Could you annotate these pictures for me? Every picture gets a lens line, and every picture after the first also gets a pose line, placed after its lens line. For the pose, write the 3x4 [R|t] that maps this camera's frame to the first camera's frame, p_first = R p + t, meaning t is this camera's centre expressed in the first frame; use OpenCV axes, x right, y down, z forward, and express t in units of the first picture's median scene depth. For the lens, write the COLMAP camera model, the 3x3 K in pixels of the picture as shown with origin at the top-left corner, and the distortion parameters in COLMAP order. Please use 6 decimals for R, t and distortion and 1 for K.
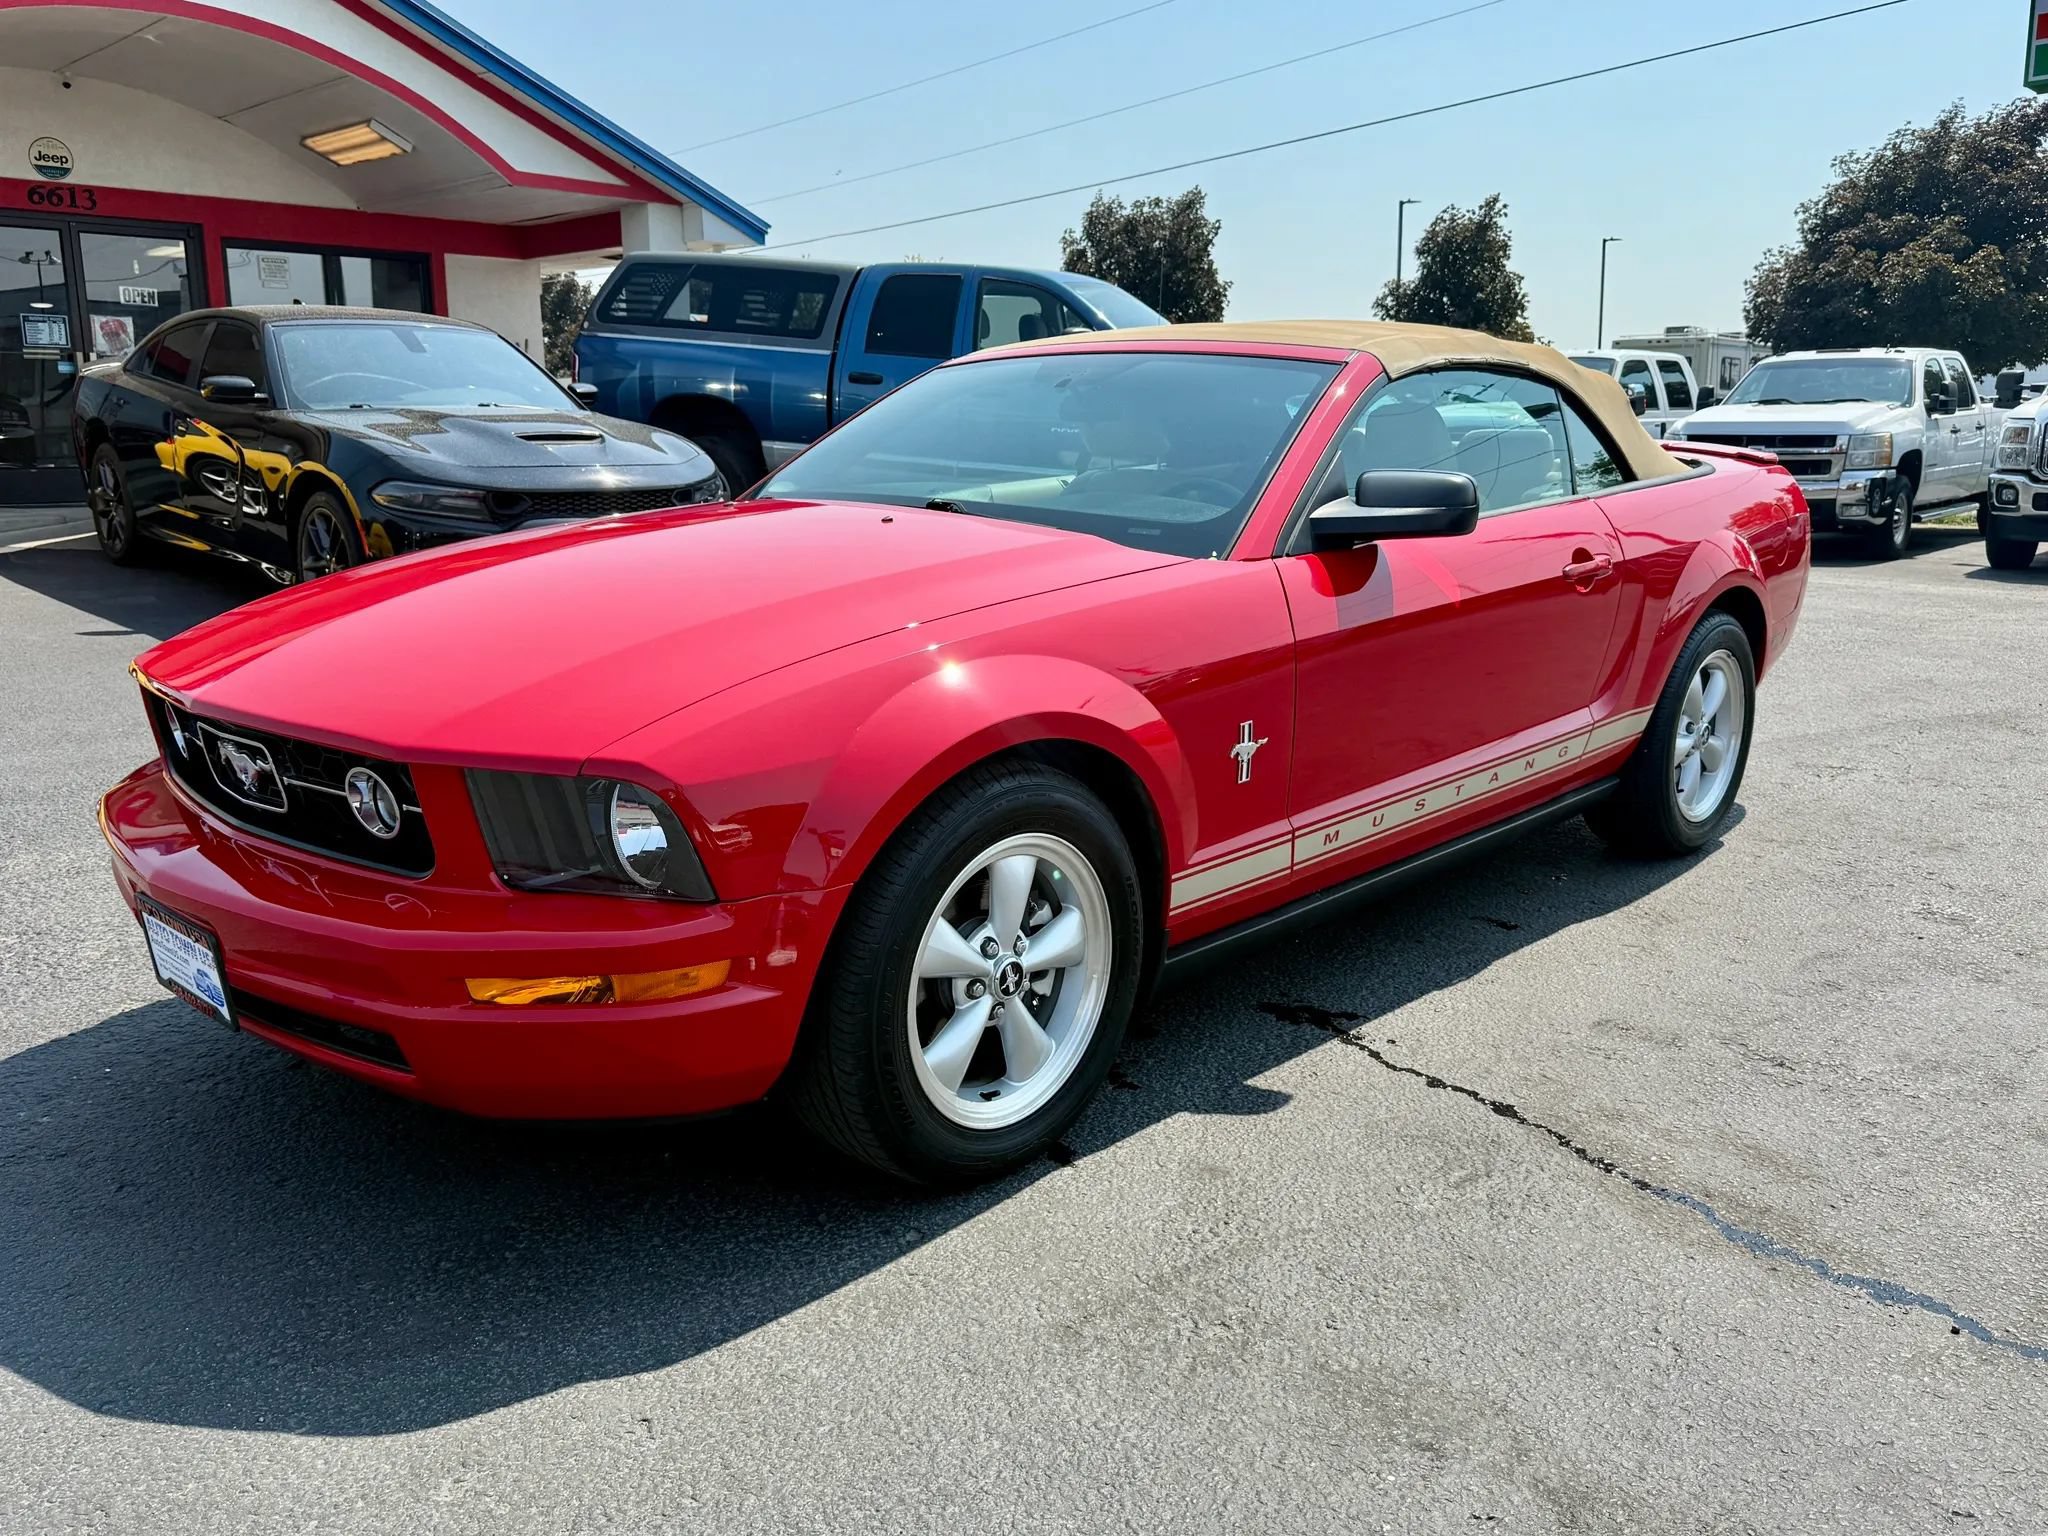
lens RADIAL K [[1638.3, 0, 1027.9], [0, 1638.3, 771.8], [0, 0, 1]] dist [0.004265, -0.011538]
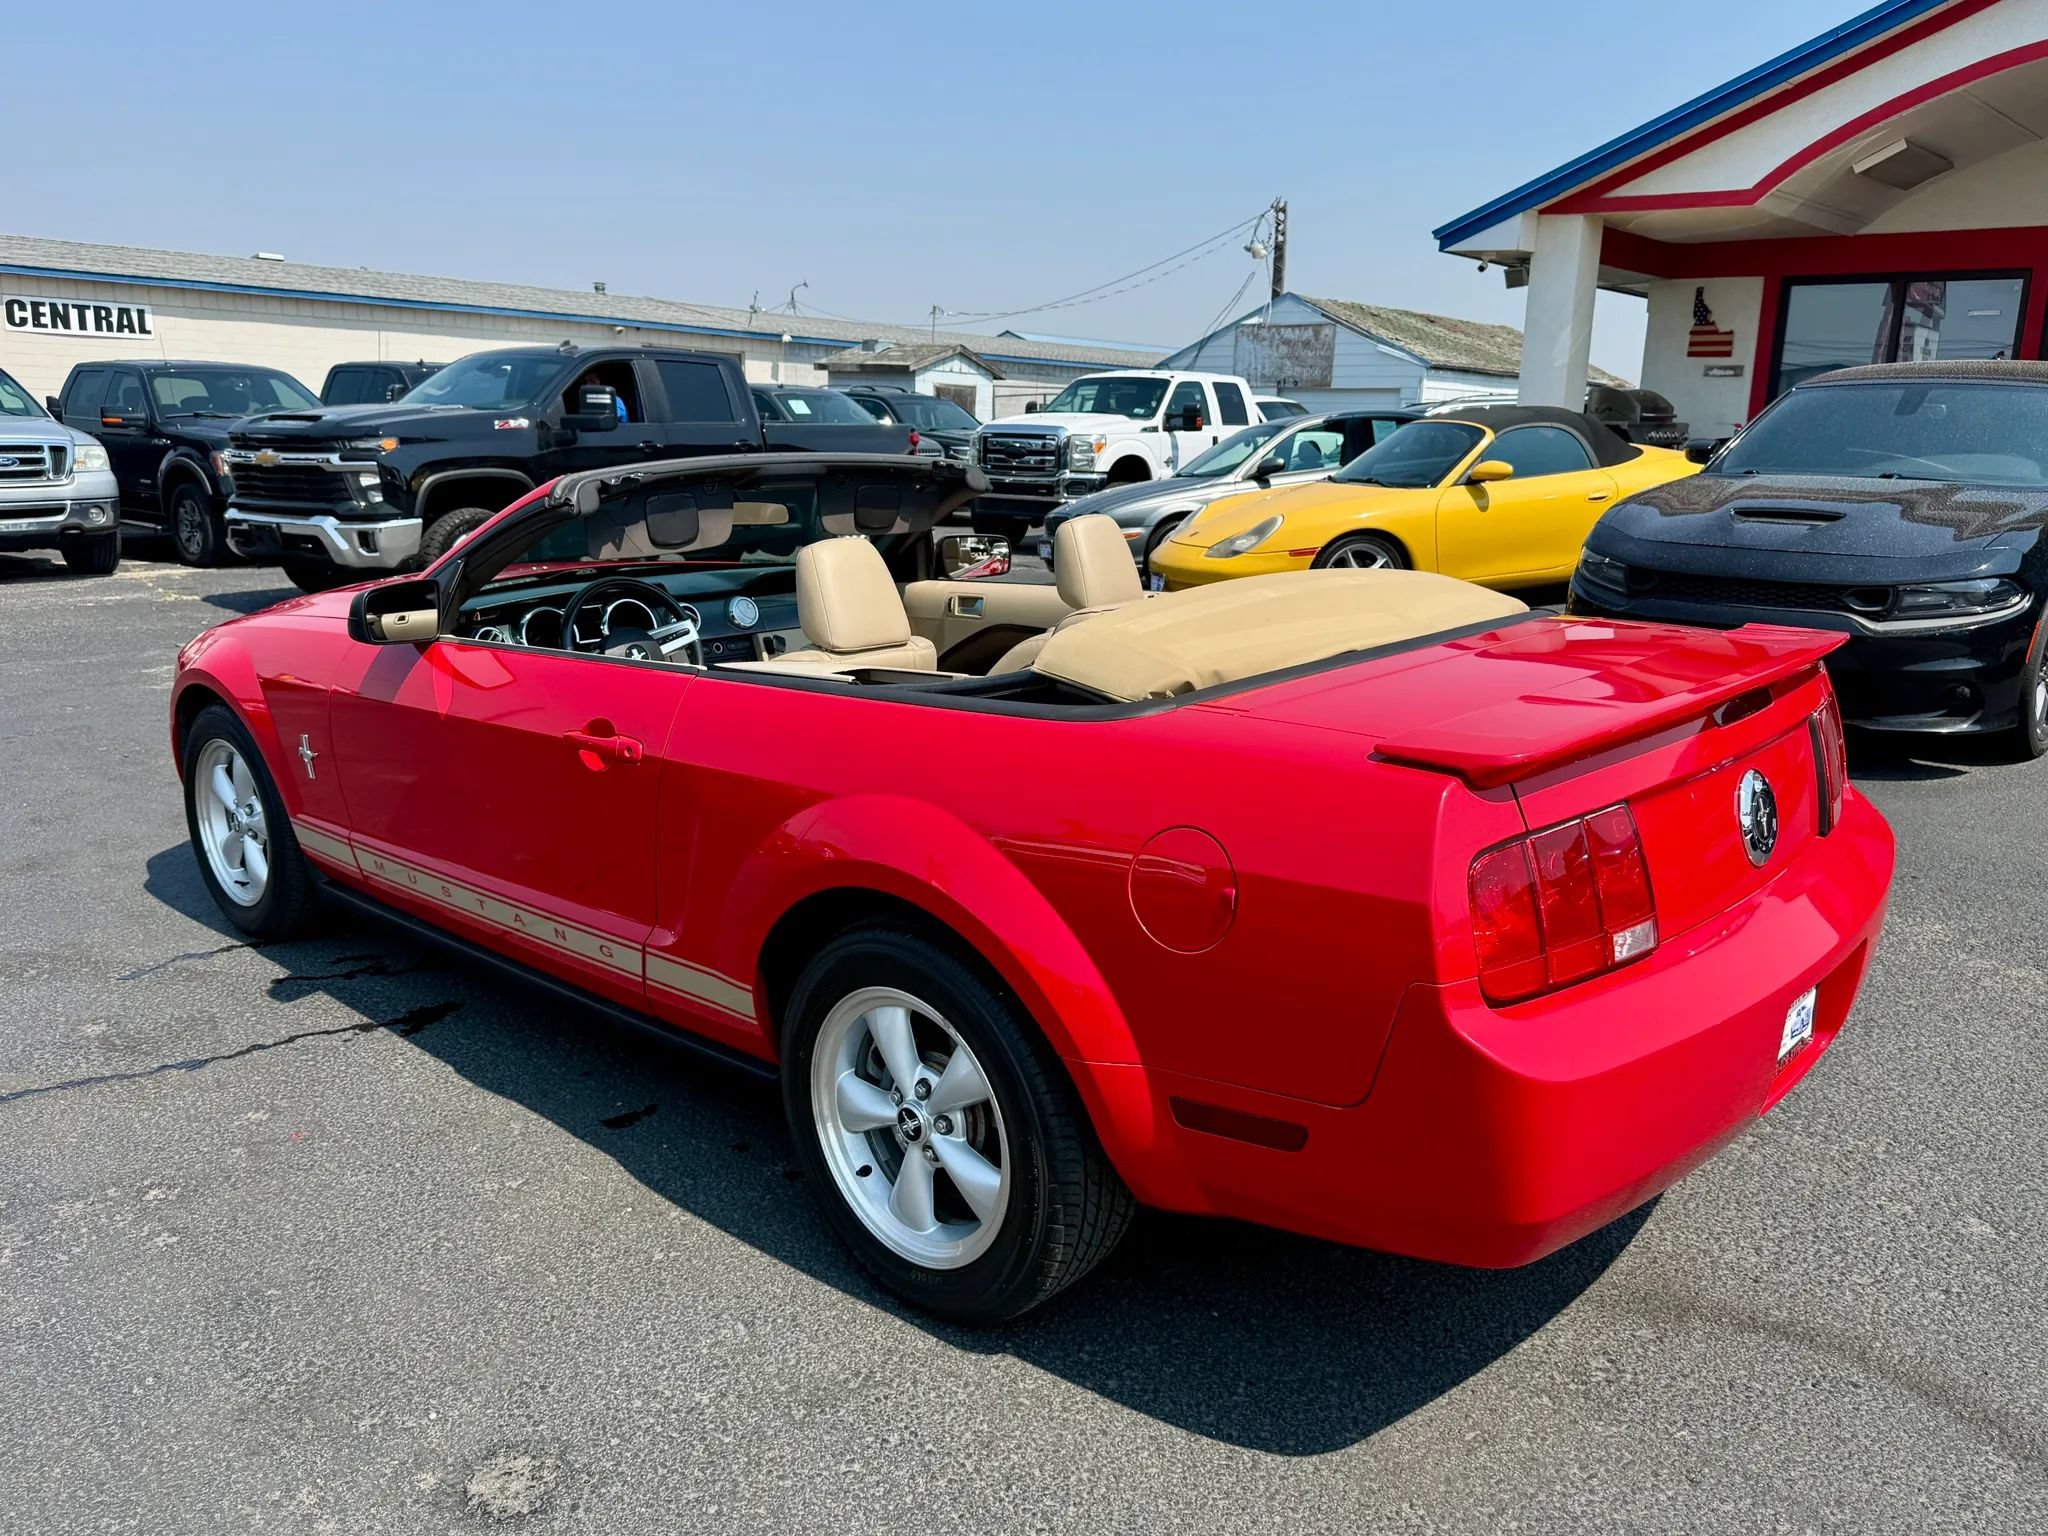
lens RADIAL K [[1575.4, 0, 1033.0], [0, 1575.4, 767.0], [0, 0, 1]] dist [0.053035, -0.110007]
pose [[0.013793, 0.222226, -0.974898, 1.353949], [-0.224088, 0.950878, 0.213580, -0.401884], [0.974471, 0.215517, 0.062913, 1.394398]]
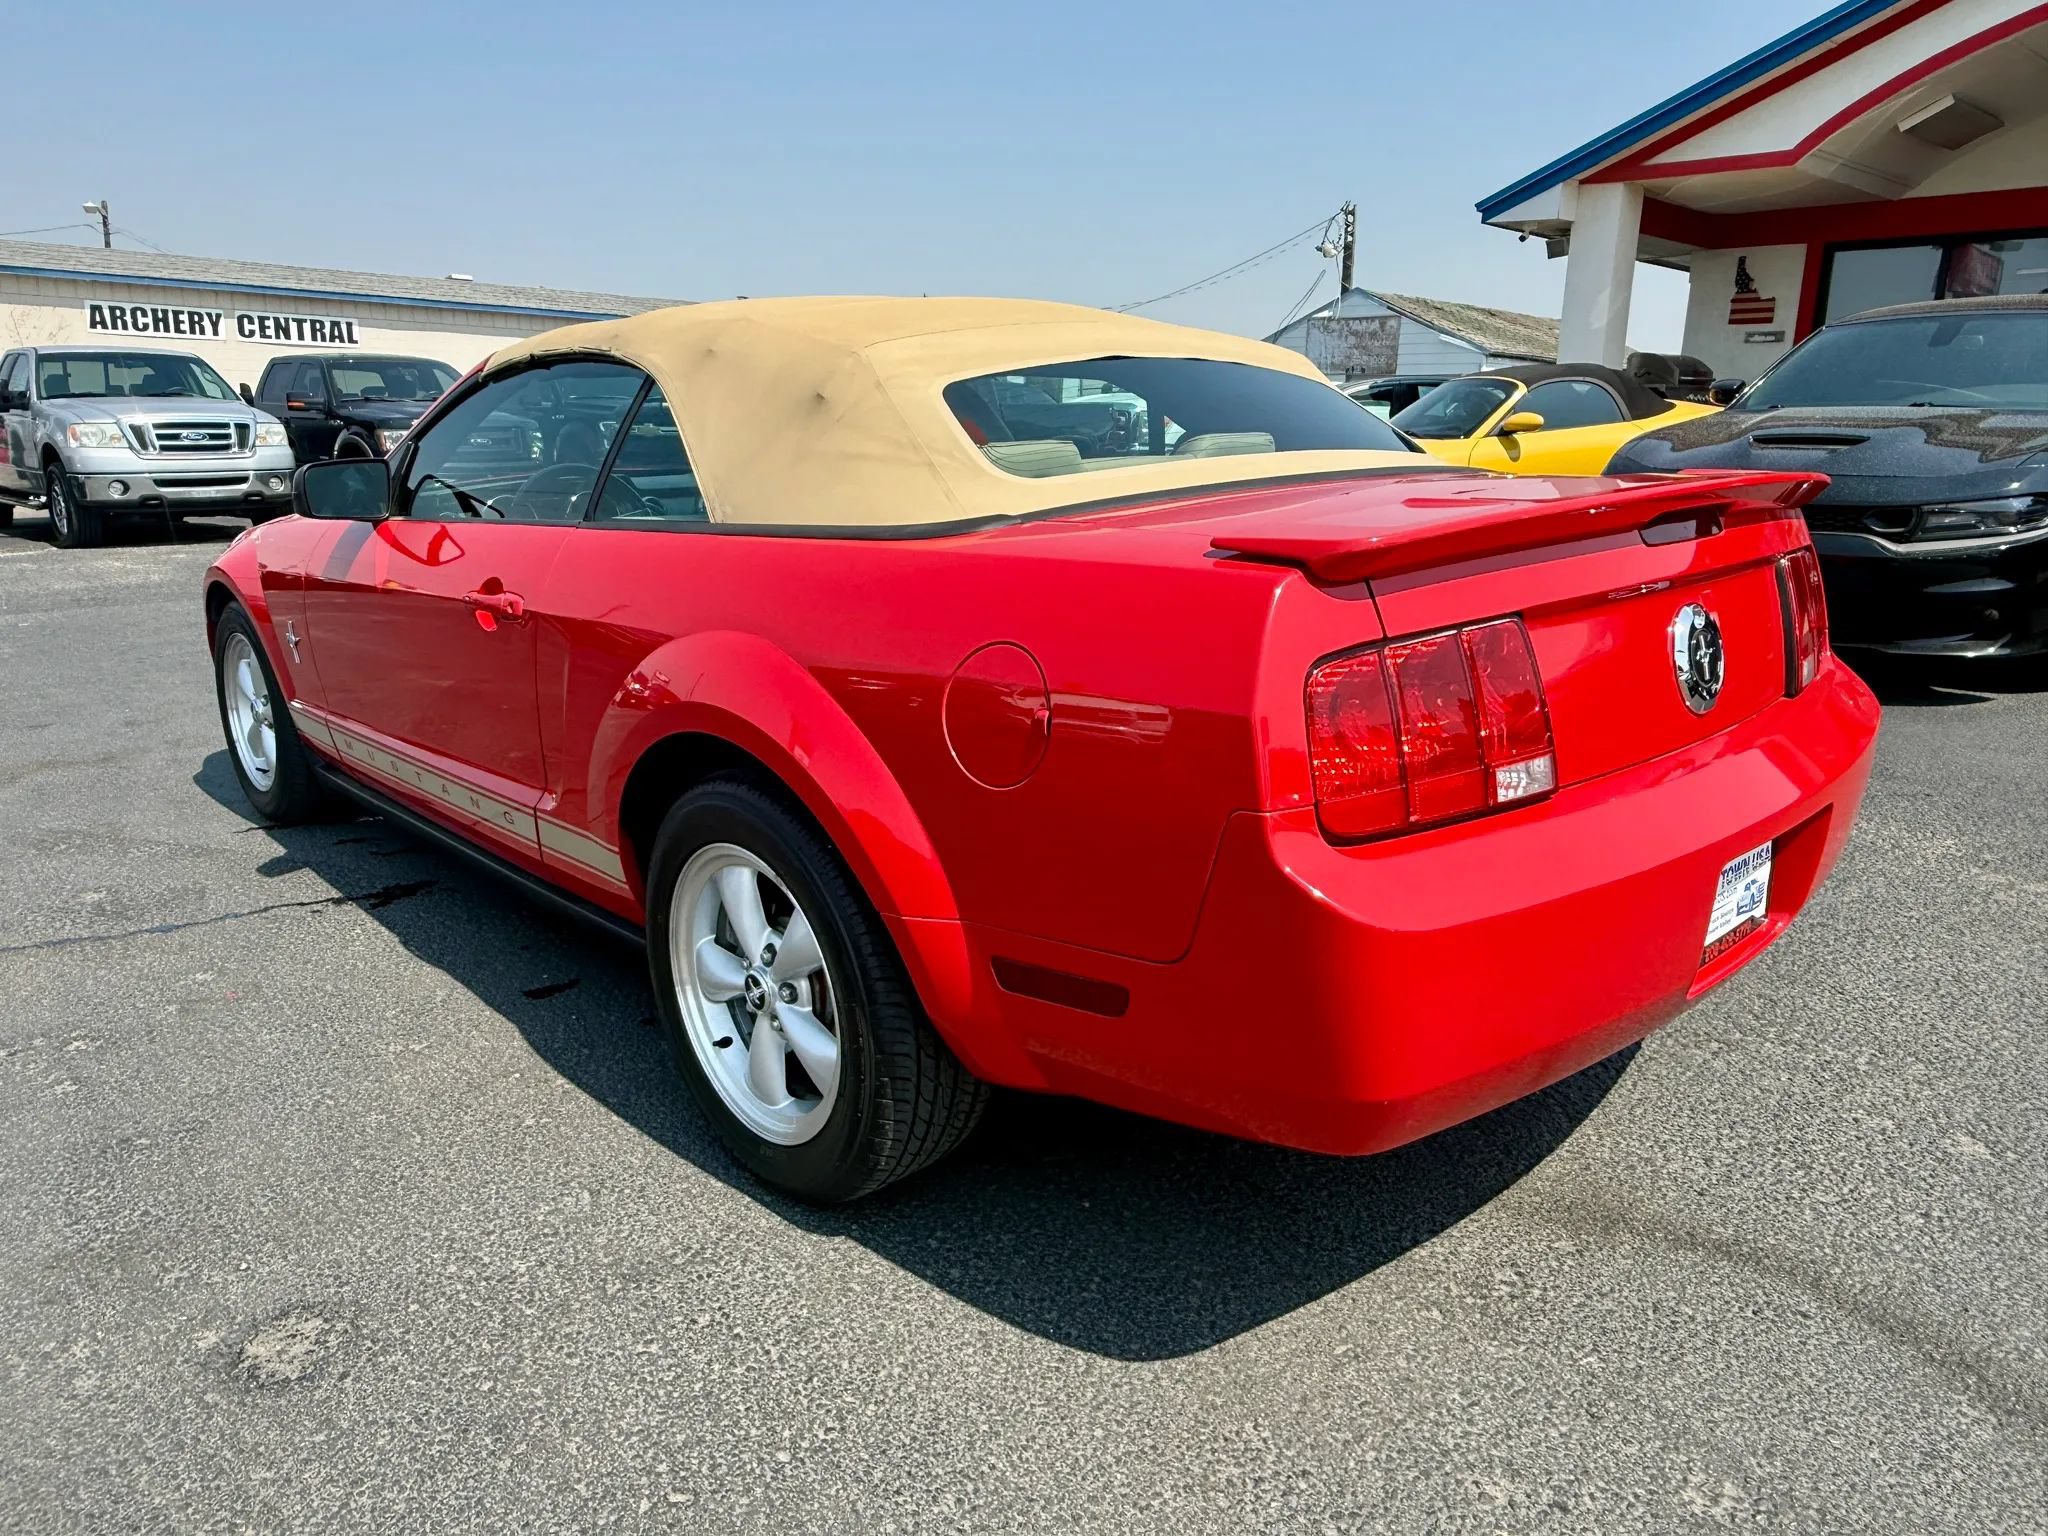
lens RADIAL K [[1406.6, 0, 999.0], [0, 1406.6, 753.9], [0, 0, 1]] dist [-0.004292, -0.005530]
pose [[-0.080630, 0.236530, -0.968273, 1.218297], [-0.213992, 0.944676, 0.248585, -0.338379], [0.973502, 0.227246, -0.025554, 1.529897]]
